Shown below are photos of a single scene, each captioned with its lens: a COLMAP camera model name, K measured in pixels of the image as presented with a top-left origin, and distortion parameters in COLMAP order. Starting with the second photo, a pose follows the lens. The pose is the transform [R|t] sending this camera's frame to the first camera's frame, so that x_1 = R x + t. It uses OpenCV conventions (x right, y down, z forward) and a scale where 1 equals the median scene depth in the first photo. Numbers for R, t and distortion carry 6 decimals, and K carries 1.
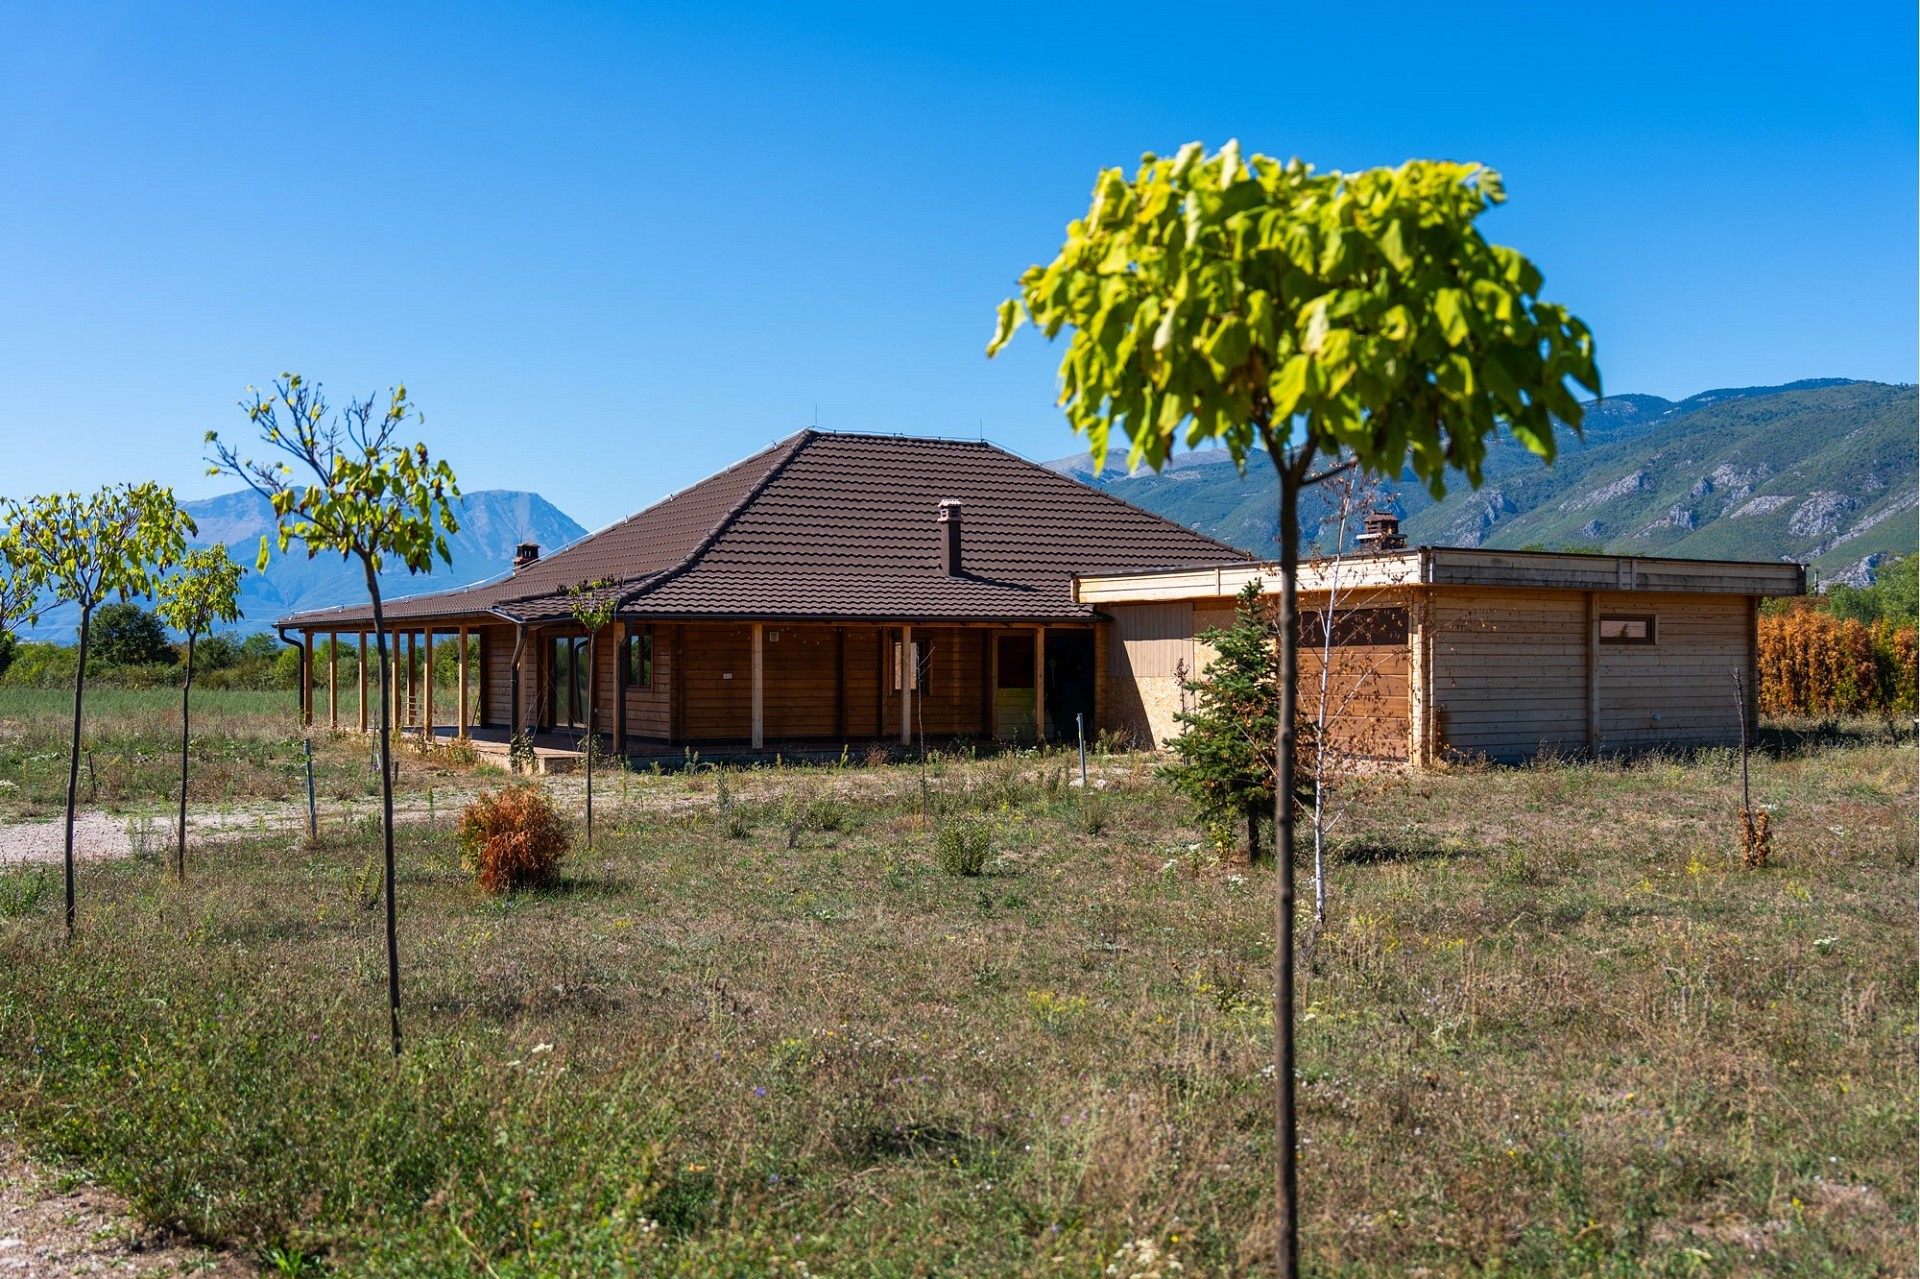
lens RADIAL K [[1962.6, 0, 951.2], [0, 1962.6, 650.5], [0, 0, 1]] dist [0.012295, 0.000000]
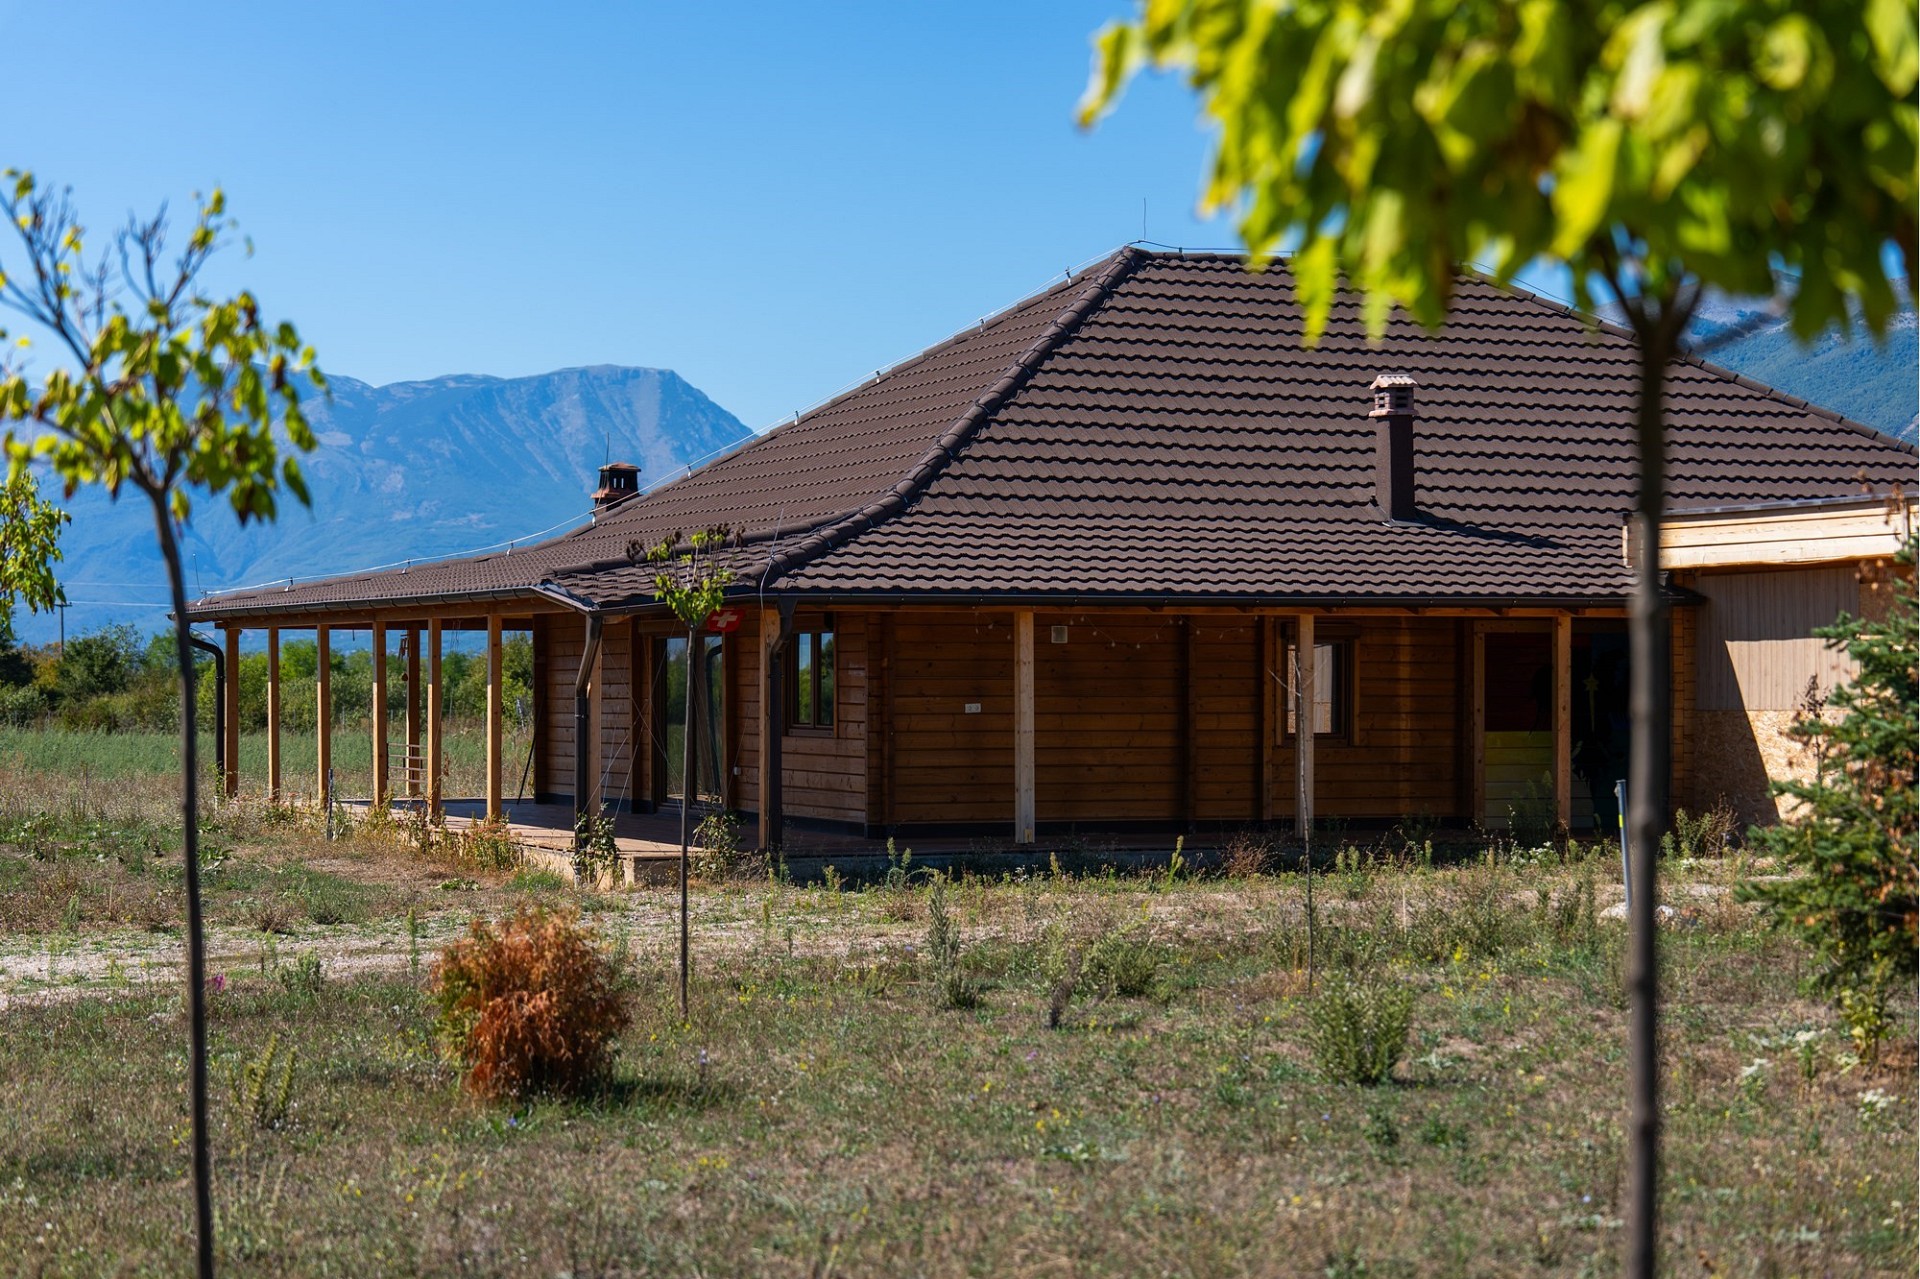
lens RADIAL K [[3689.9, 0, 952.6], [0, 3689.9, 638.1], [0, 0, 1]] dist [0.037520, 0.000000]
pose [[0.991043, -0.001432, -0.133532, 0.020931], [0.000651, 0.999982, -0.005898, -0.000185], [0.133538, 0.005759, 0.991027, -0.004643]]
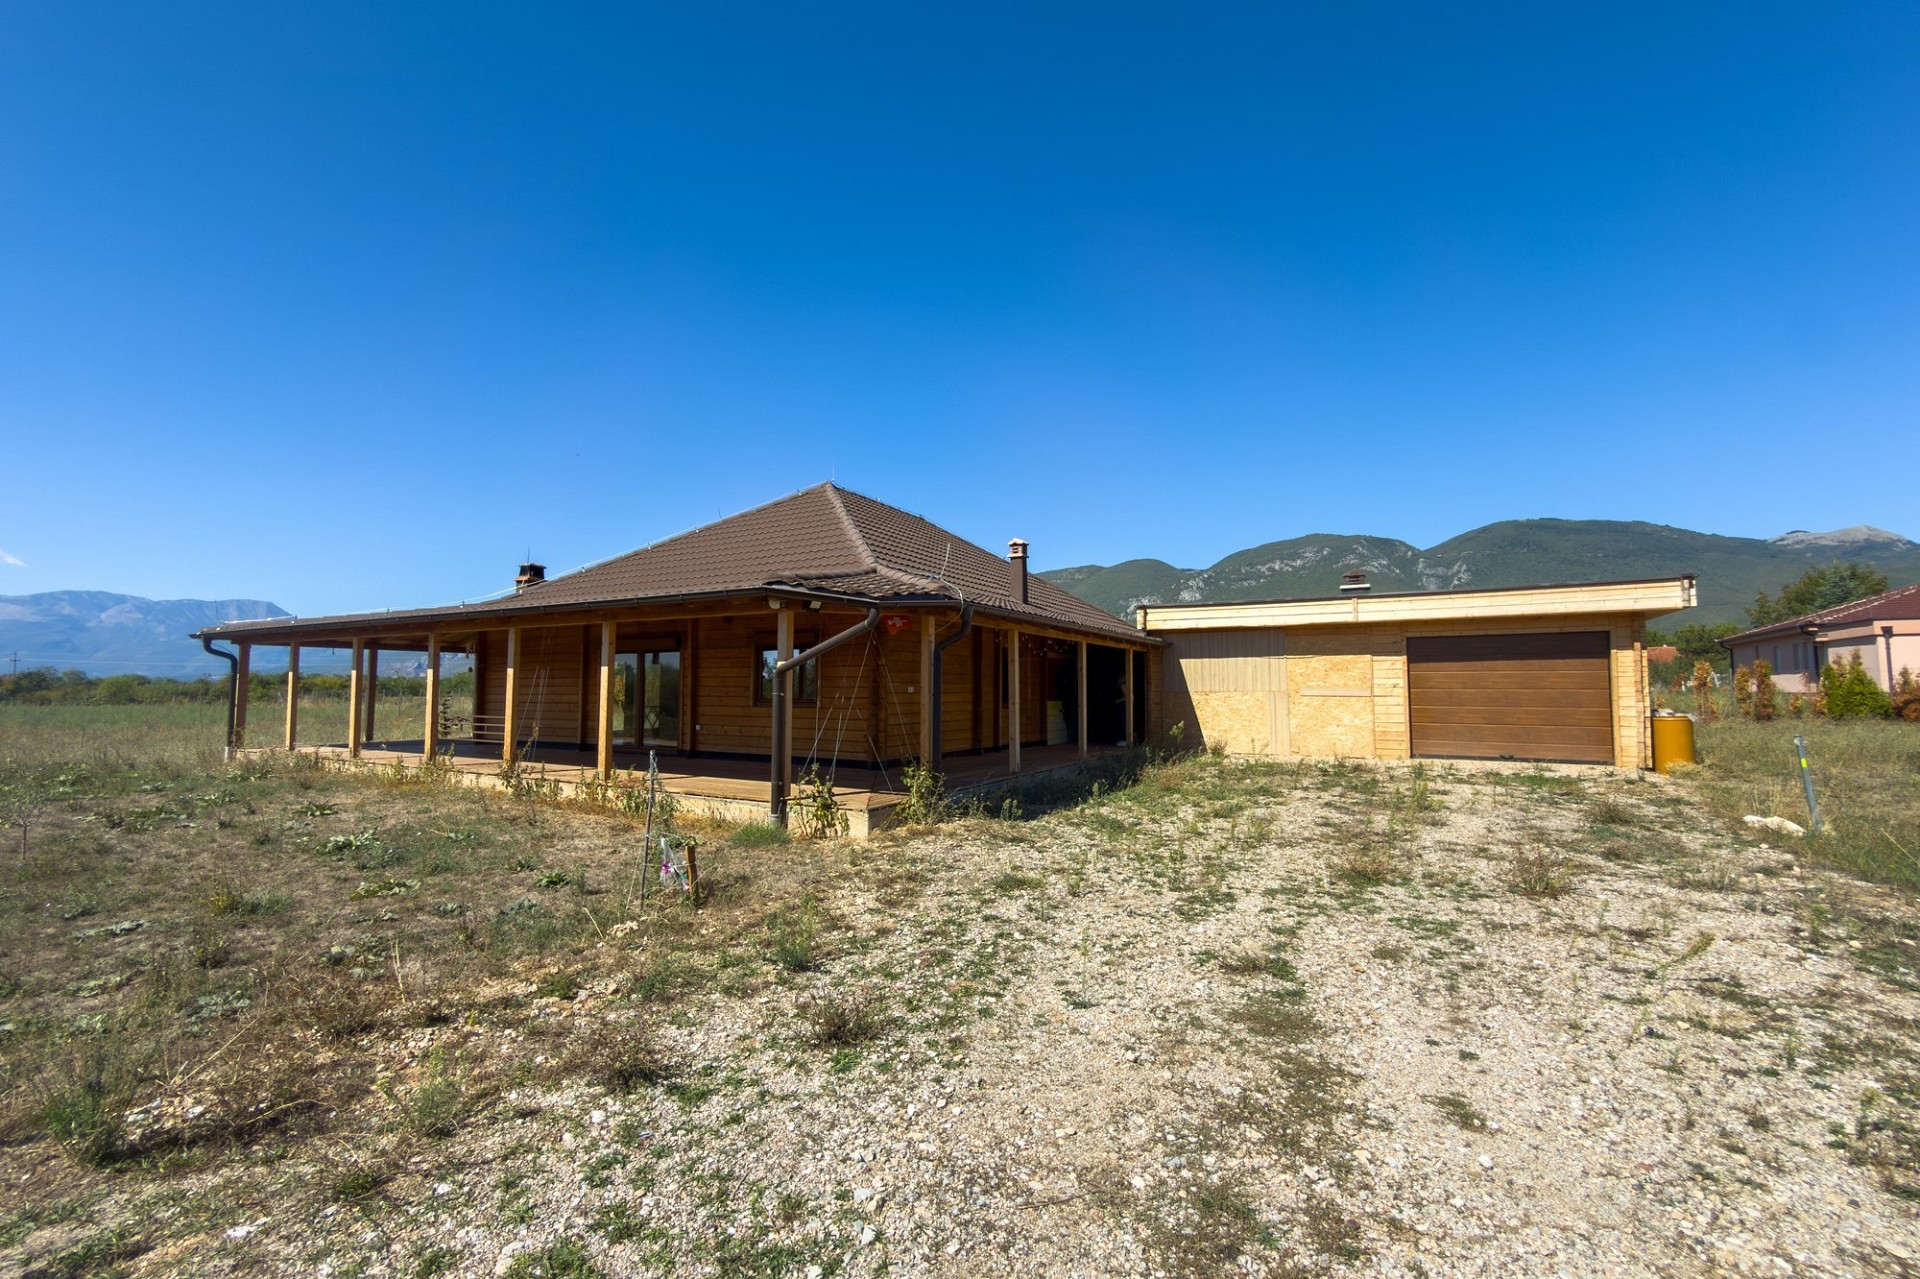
lens RADIAL K [[772.4, 0, 945.8], [0, 772.4, 647.0], [0, 0, 1]] dist [0.001272, -0.003023]
pose [[0.870594, 0.029372, 0.491124, -0.364793], [-0.005089, 0.998701, -0.050708, 0.014761], [-0.491975, 0.041646, 0.869613, 0.874223]]
